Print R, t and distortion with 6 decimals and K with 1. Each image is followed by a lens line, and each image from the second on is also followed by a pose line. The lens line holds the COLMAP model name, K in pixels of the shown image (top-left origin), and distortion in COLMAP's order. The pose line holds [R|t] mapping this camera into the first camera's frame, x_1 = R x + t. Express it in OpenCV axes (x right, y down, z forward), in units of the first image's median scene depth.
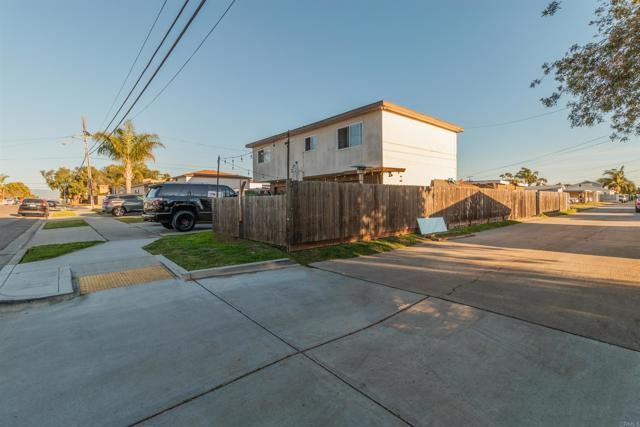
lens RADIAL K [[297.2, 0, 320.4], [0, 297.2, 212.8], [0, 0, 1]] dist [-0.001191, 0.000077]
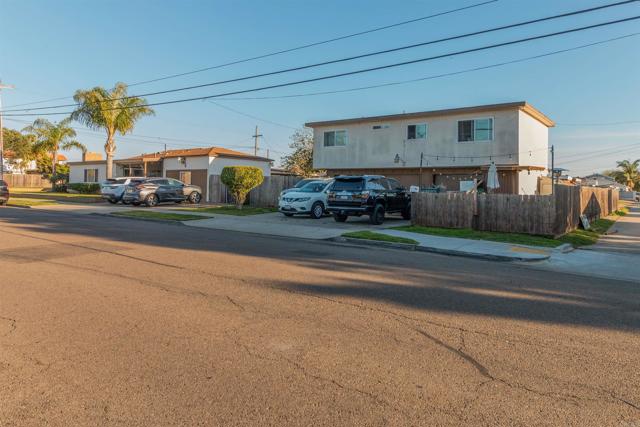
lens RADIAL K [[446.0, 0, 305.2], [0, 446.0, 202.4], [0, 0, 1]] dist [0.000579, -0.004954]
pose [[0.981446, 0.022509, 0.190412, -0.665525], [-0.021334, 0.999739, -0.008220, 0.003988], [-0.190547, 0.004005, 0.981670, -0.304537]]
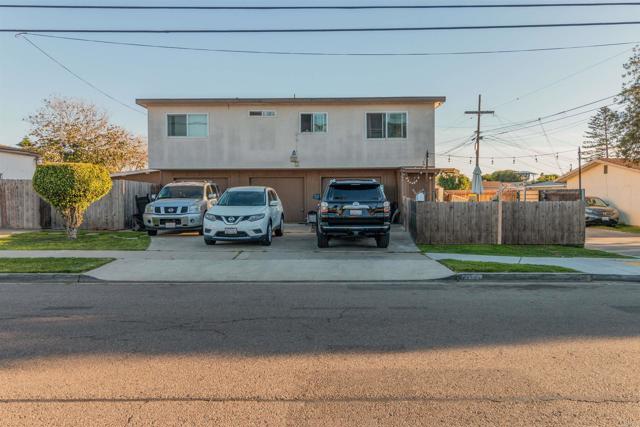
lens RADIAL K [[531.8, 0, 321.6], [0, 531.8, 210.0], [0, 0, 1]] dist [-0.008829, 0.011406]
pose [[0.659937, -0.012098, 0.751224, -1.035568], [0.026561, 0.999621, -0.007235, -0.015548], [-0.750851, 0.024728, 0.660008, 0.159238]]
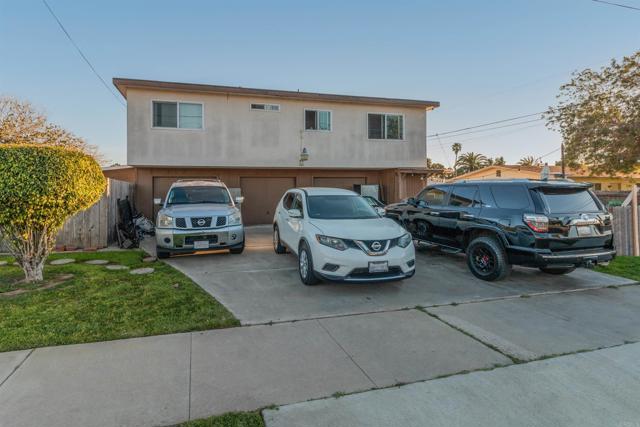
lens RADIAL K [[351.6, 0, 307.7], [0, 351.6, 189.8], [0, 0, 1]] dist [-0.000637, 0.000413]
pose [[0.414133, 0.009969, 0.910162, -0.820153], [0.039064, 0.998824, -0.028714, -0.054696], [-0.909378, 0.047446, 0.413257, 0.736116]]
